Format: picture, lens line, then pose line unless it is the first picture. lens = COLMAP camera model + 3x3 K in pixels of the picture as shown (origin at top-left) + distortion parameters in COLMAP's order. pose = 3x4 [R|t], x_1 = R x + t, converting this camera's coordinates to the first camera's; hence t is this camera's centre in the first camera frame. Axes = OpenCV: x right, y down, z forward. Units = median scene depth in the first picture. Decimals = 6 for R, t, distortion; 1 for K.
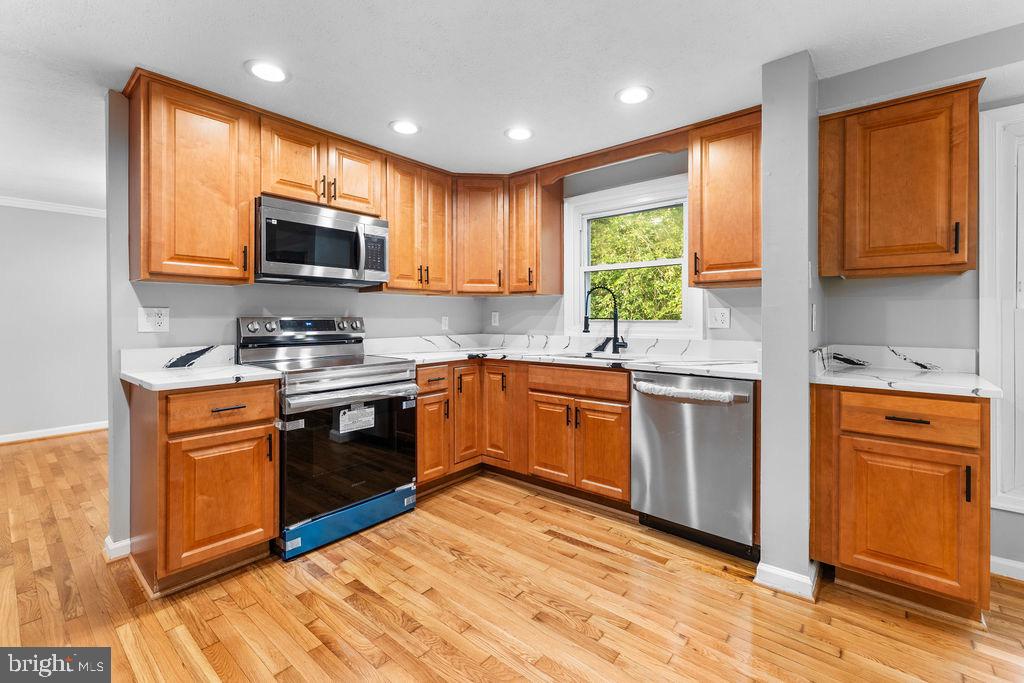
lens RADIAL K [[440.5, 0, 520.7], [0, 440.5, 320.0], [0, 0, 1]] dist [0.004953, -0.001854]
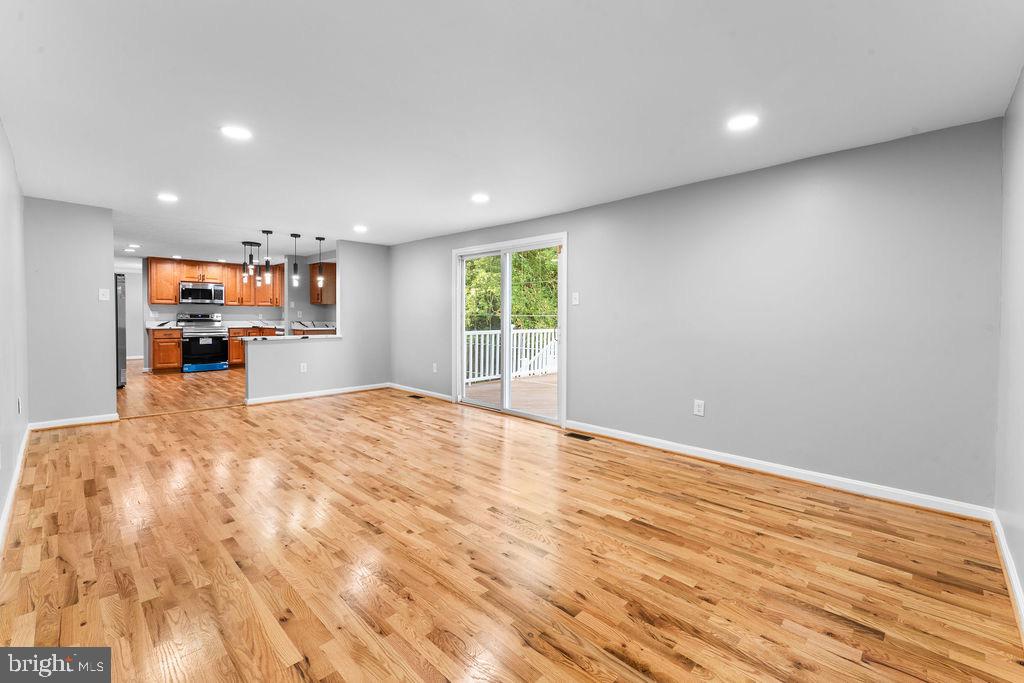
lens RADIAL K [[440.5, 0, 515.4], [0, 440.5, 327.7], [0, 0, 1]] dist [0.004953, -0.001854]
pose [[0.996363, 0.005779, -0.085011, 2.623250], [-0.004122, 0.999798, 0.019656, 0.028552], [0.085107, -0.019234, 0.996186, -2.563783]]
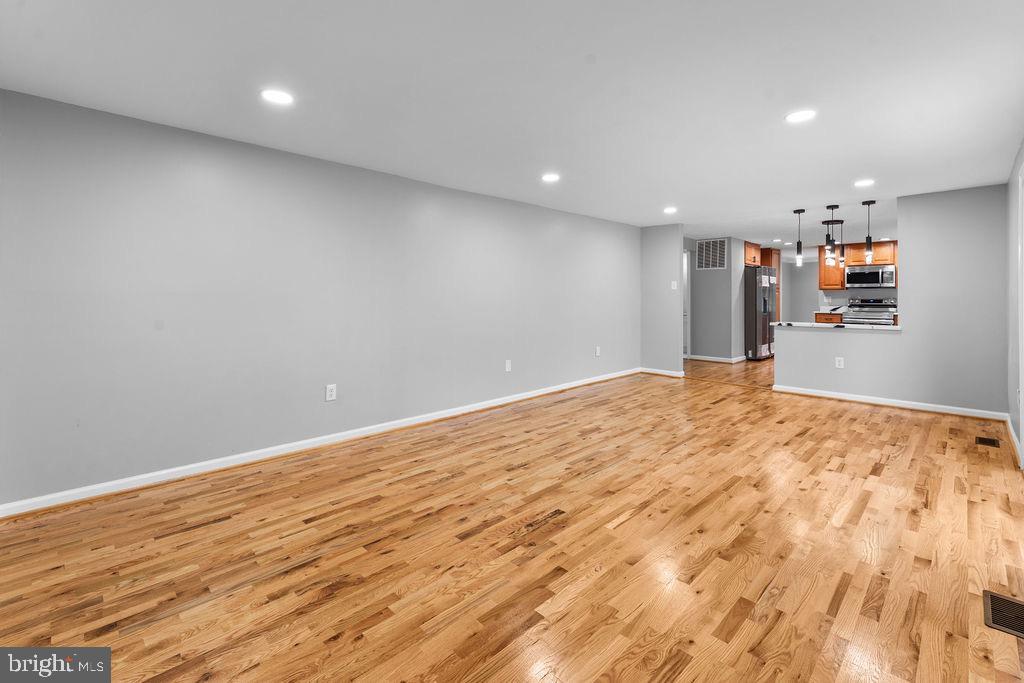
lens RADIAL K [[440.5, 0, 511.9], [0, 440.5, 299.1], [0, 0, 1]] dist [0.004953, -0.001854]
pose [[-0.101980, -0.000343, -0.994786, 3.489489], [-0.007123, 0.999975, 0.000385, 0.017362], [0.994761, 0.007125, -0.101980, -1.486227]]
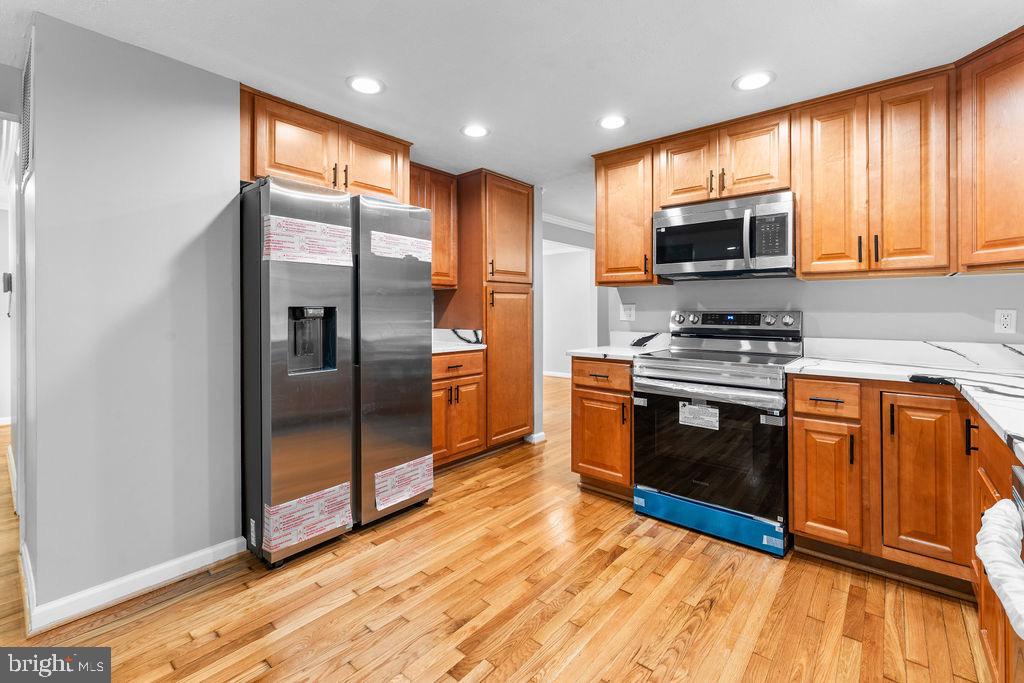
lens RADIAL K [[440.5, 0, 520.9], [0, 440.5, 310.0], [0, 0, 1]] dist [0.004953, -0.001854]
pose [[-0.001197, -0.001412, -0.999998, 0.618220], [-0.005831, 0.999982, -0.001405, -0.004983], [0.999982, 0.005829, -0.001206, 0.619239]]
